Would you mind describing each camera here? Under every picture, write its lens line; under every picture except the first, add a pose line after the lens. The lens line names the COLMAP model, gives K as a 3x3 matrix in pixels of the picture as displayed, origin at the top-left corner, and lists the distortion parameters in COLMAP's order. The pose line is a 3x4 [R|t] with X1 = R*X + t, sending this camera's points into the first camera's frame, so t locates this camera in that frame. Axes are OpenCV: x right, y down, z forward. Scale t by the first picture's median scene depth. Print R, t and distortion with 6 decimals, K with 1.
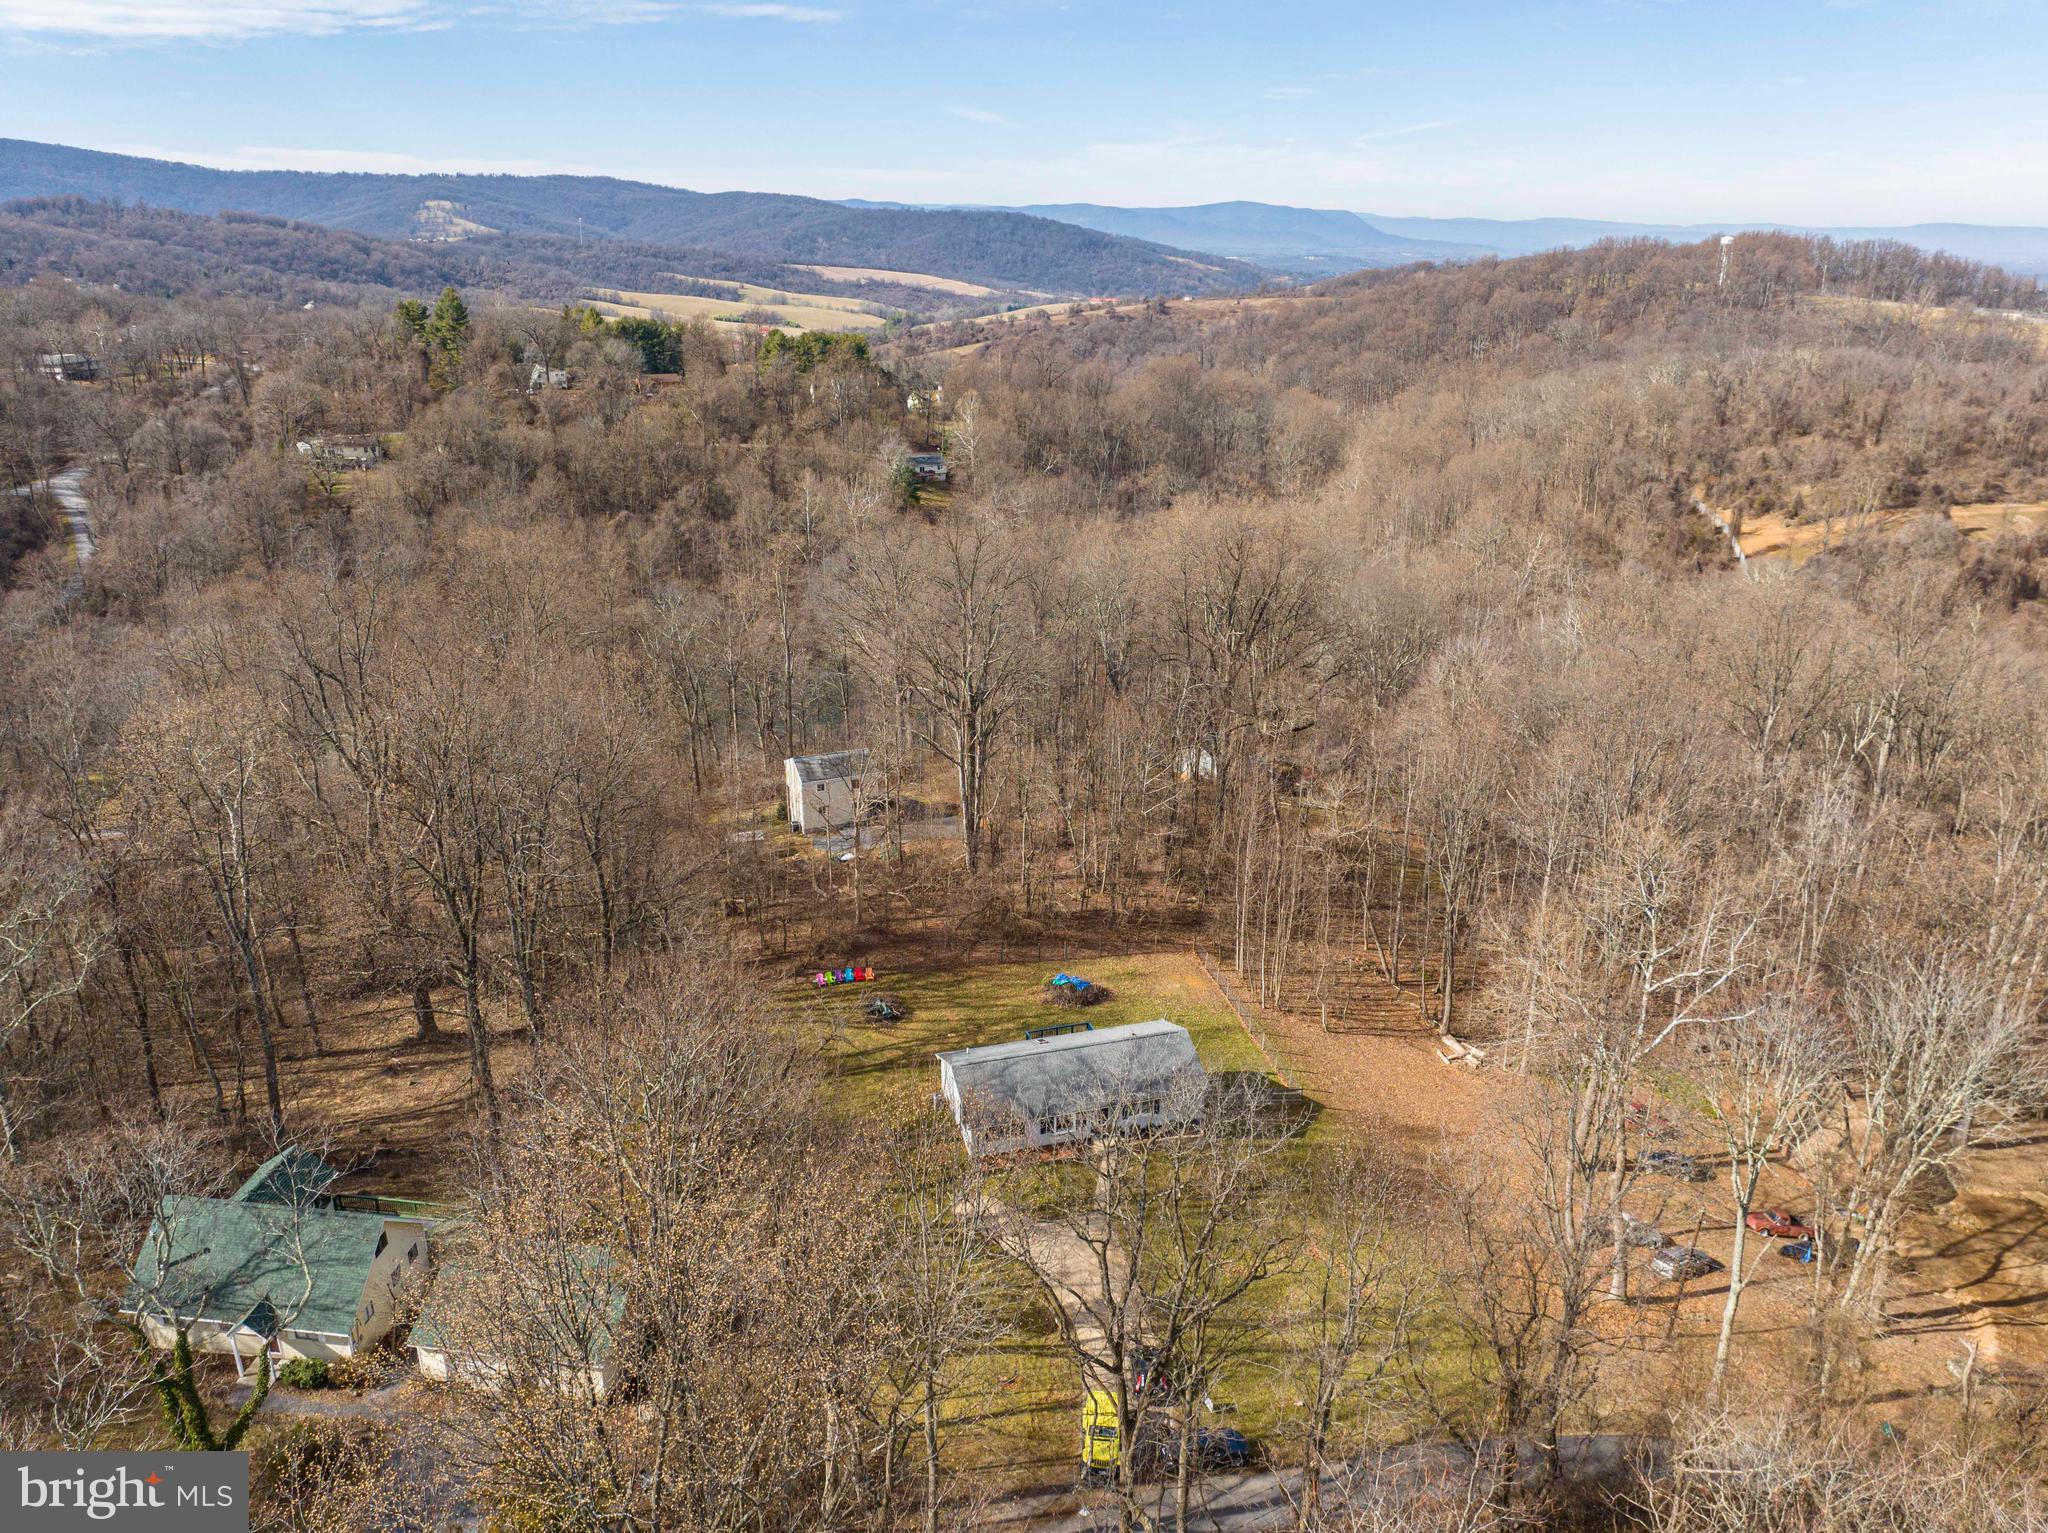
lens RADIAL K [[1436.9, 0, 1021.2], [0, 1436.9, 767.3], [0, 0, 1]] dist [-0.053190, 0.025843]
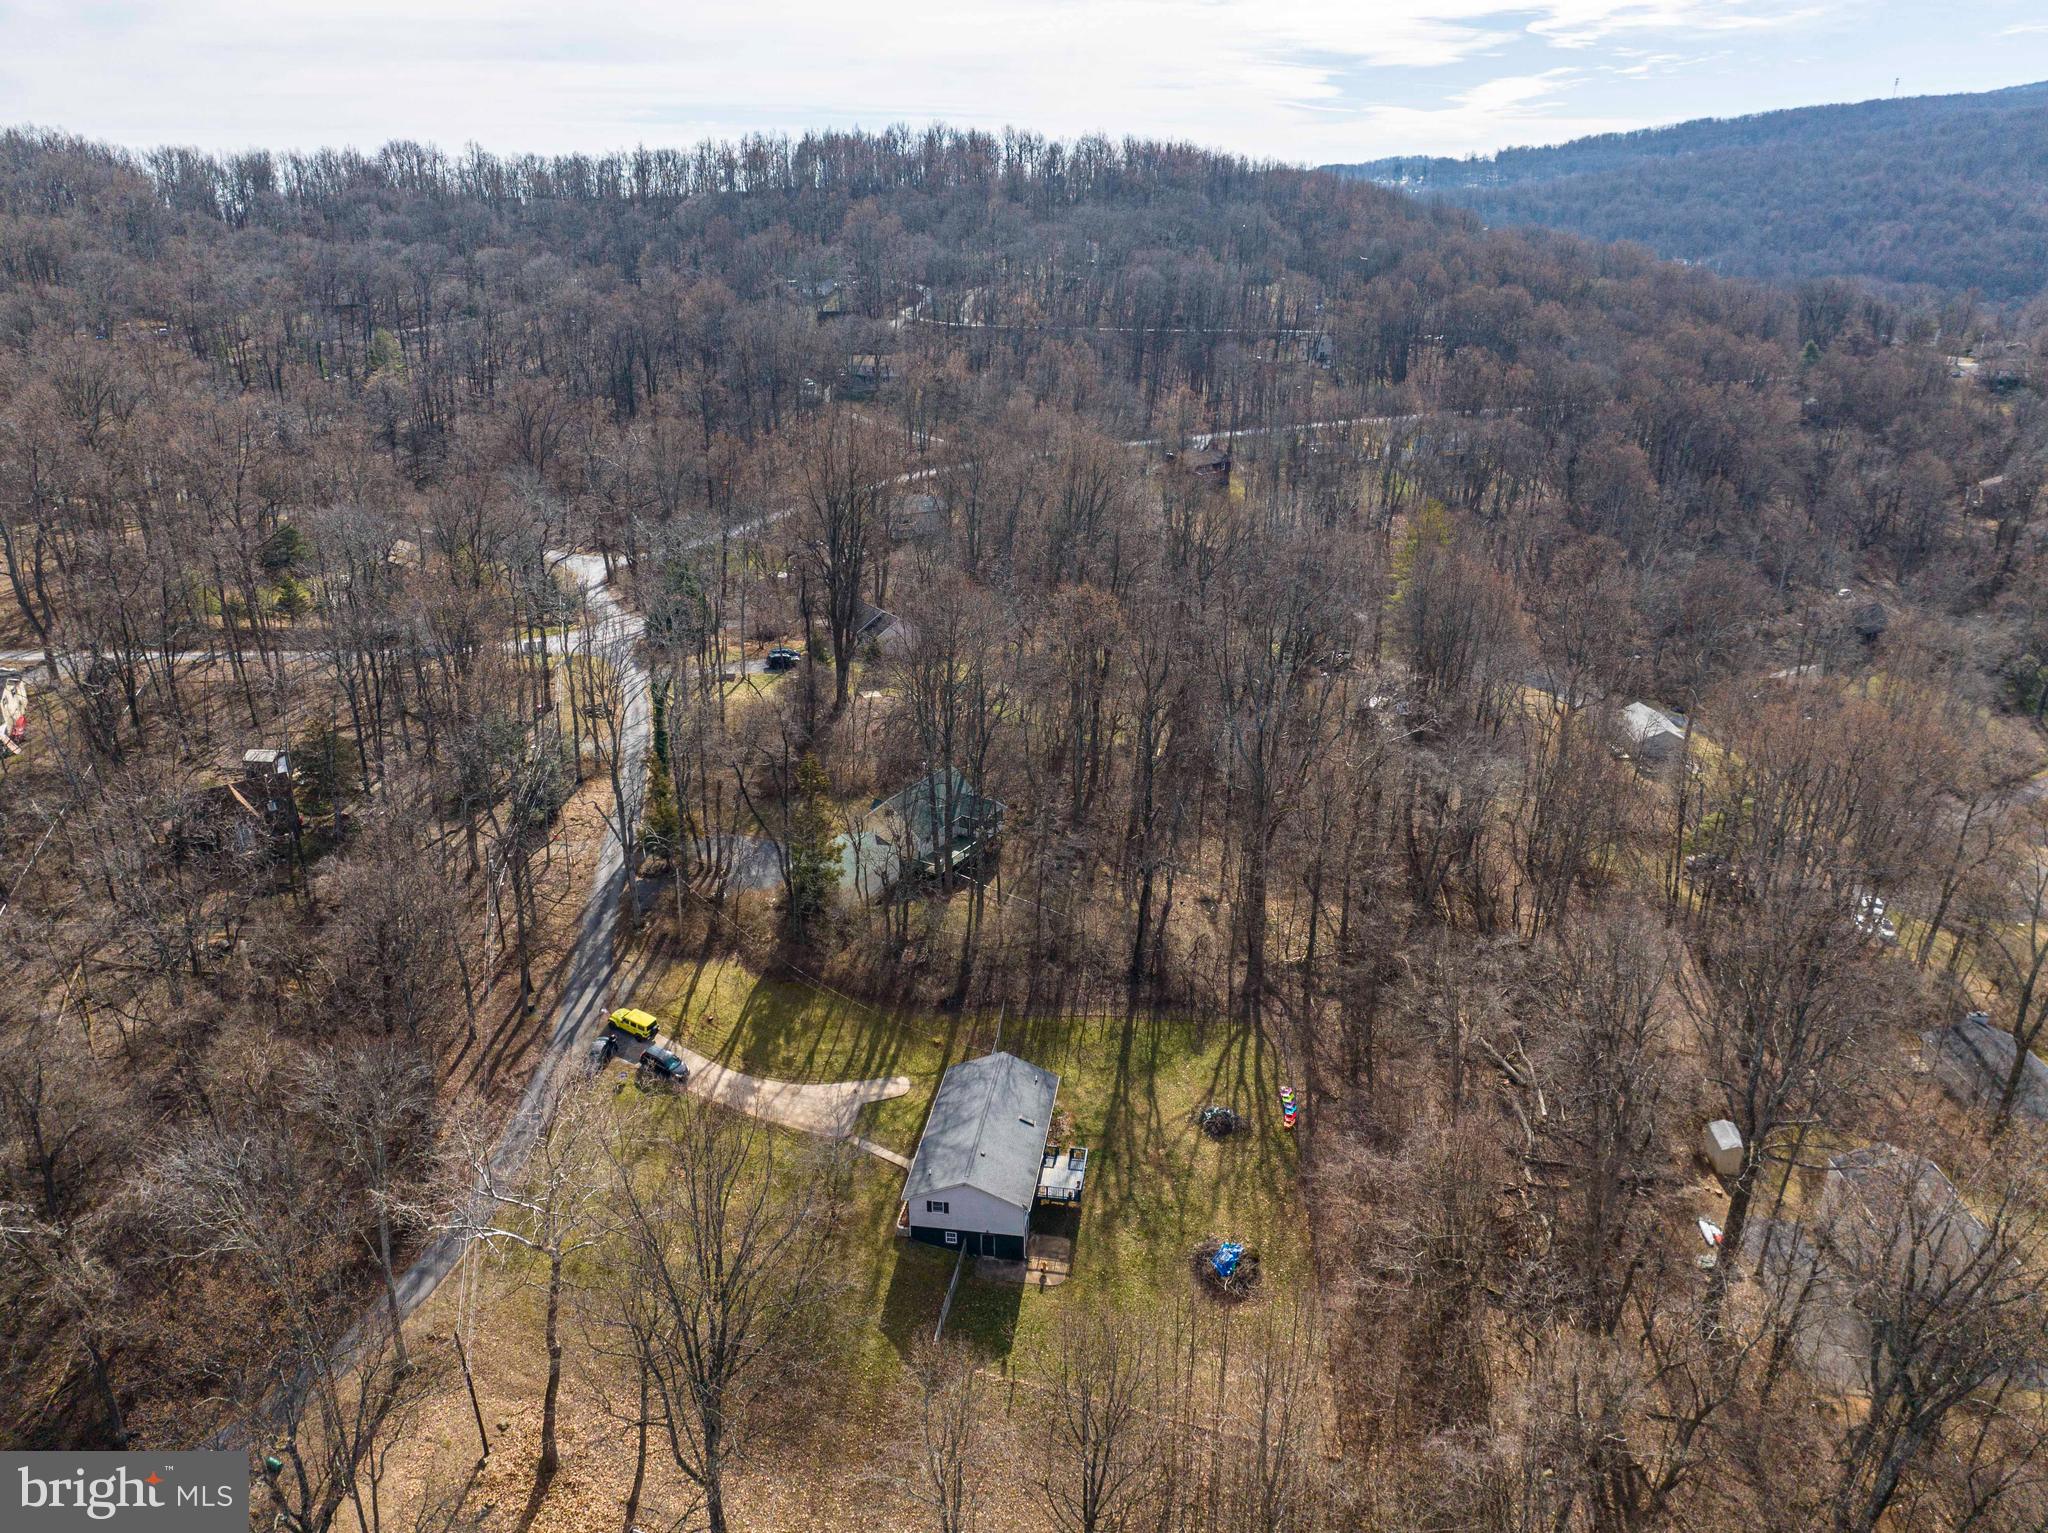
lens RADIAL K [[1436.9, 0, 1033.7], [0, 1436.9, 778.3], [0, 0, 1]] dist [-0.053190, 0.025843]
pose [[-0.415418, 0.336292, -0.845184, 0.132953], [-0.331965, 0.809018, 0.485066, -0.086467], [0.846893, 0.482076, -0.224443, 0.176114]]
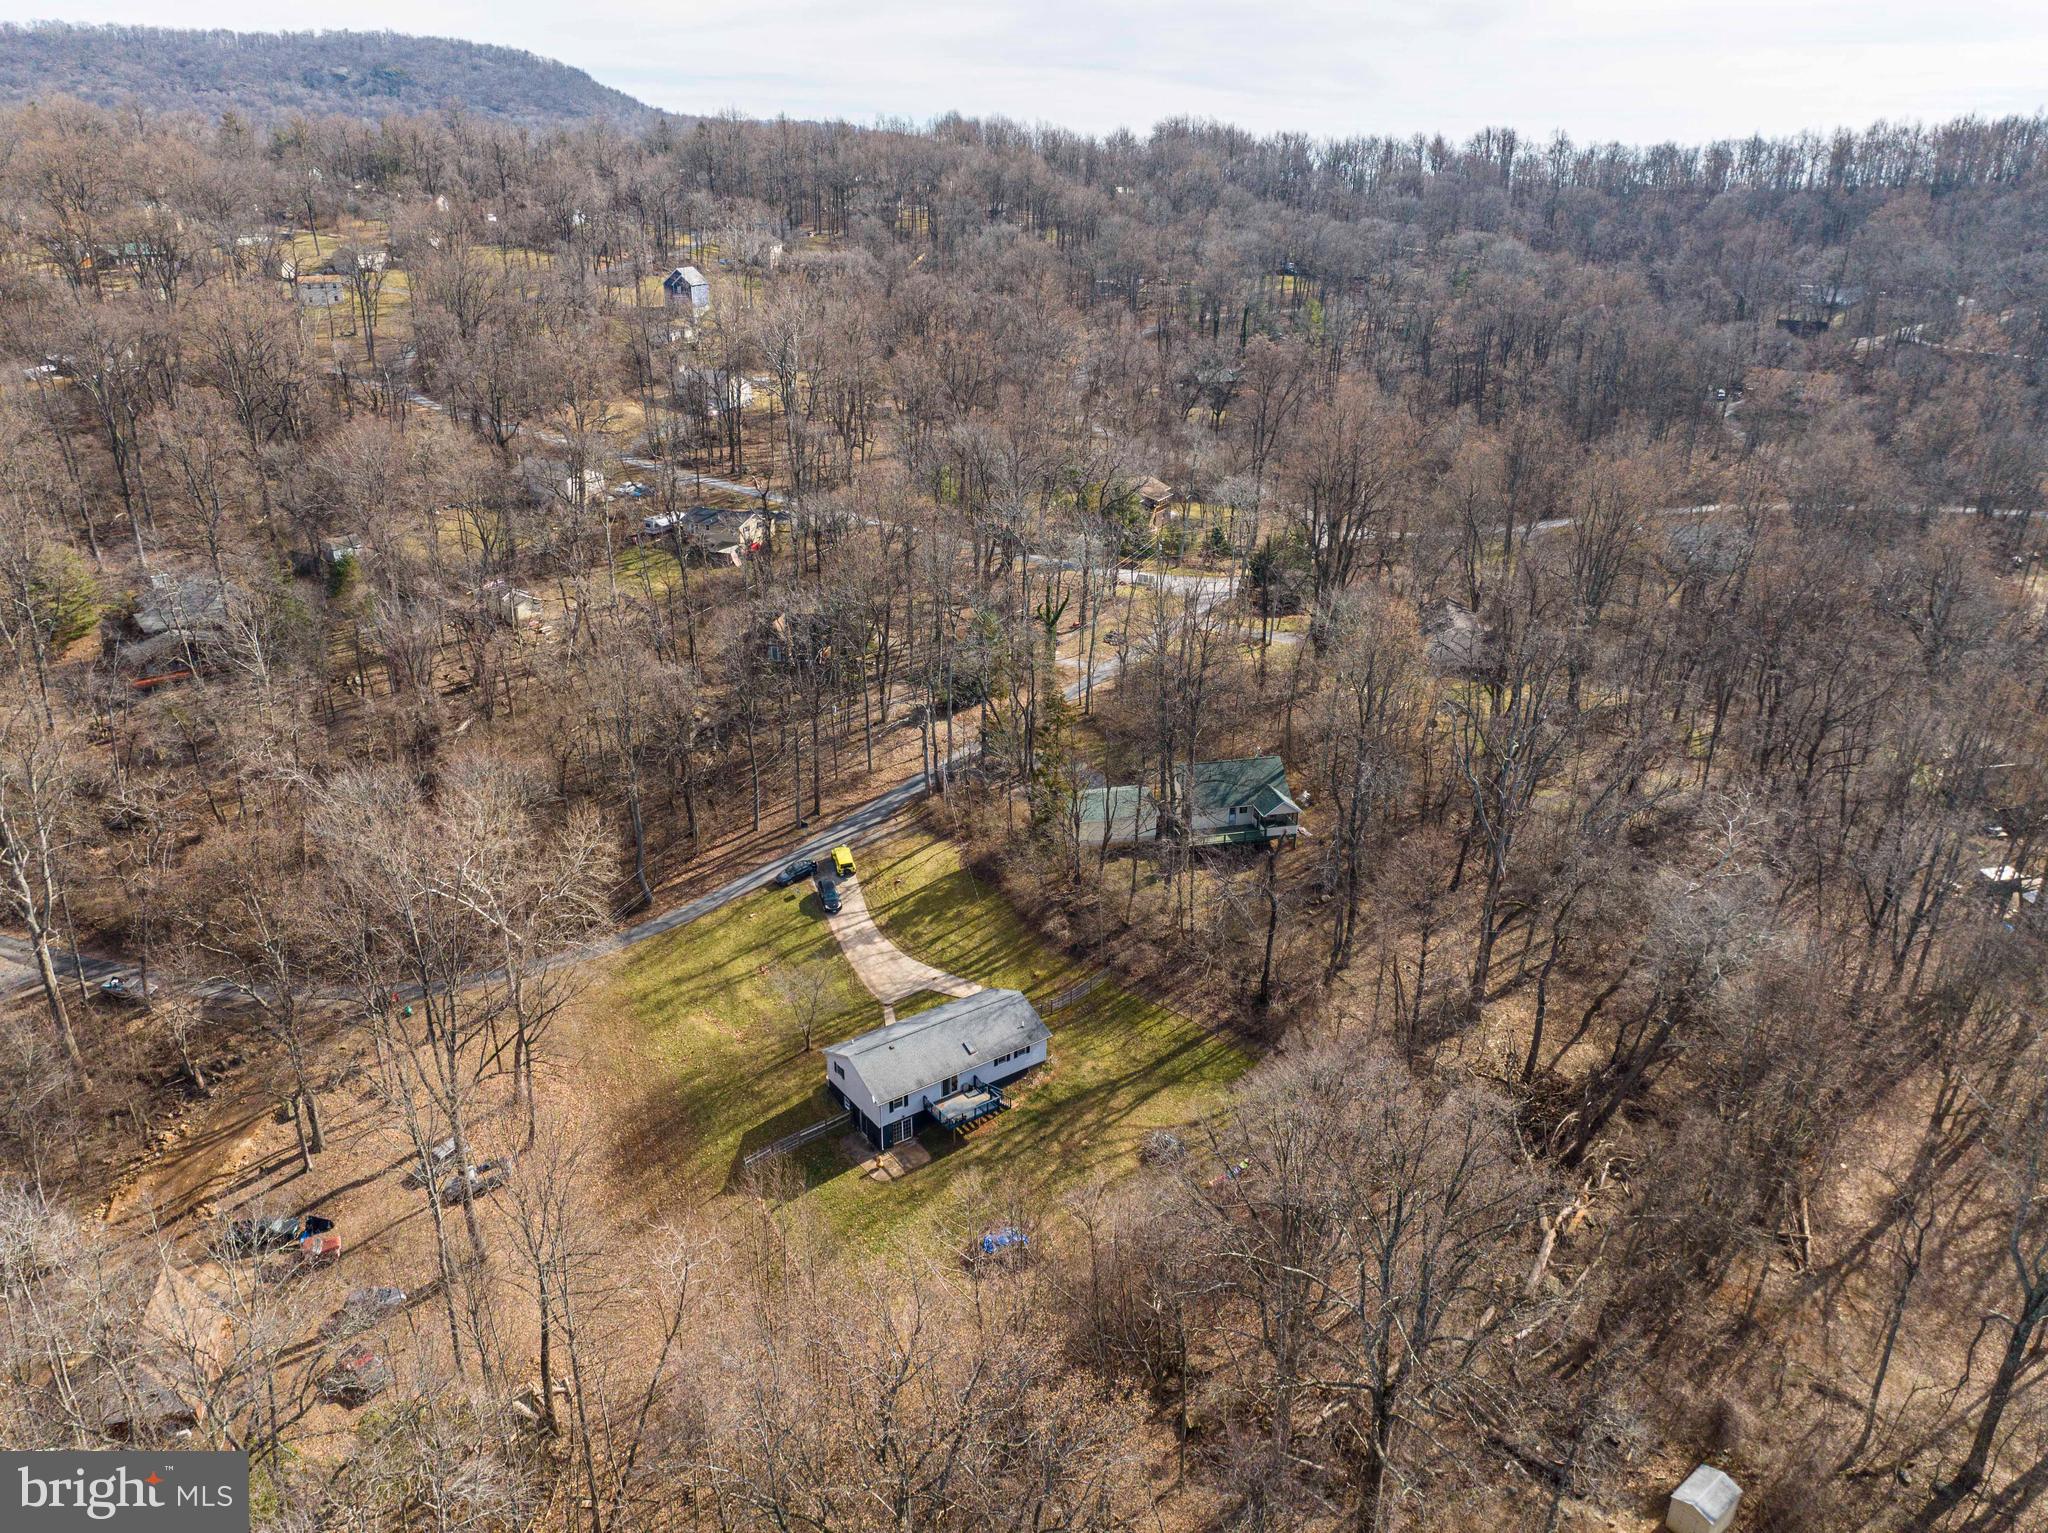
lens RADIAL K [[1436.9, 0, 1033.7], [0, 1436.9, 761.5], [0, 0, 1]] dist [-0.053190, 0.025843]
pose [[-0.941629, 0.112690, -0.317230, 0.048255], [-0.136197, 0.734234, 0.665095, -0.118968], [0.307870, 0.669479, -0.676028, 0.258046]]
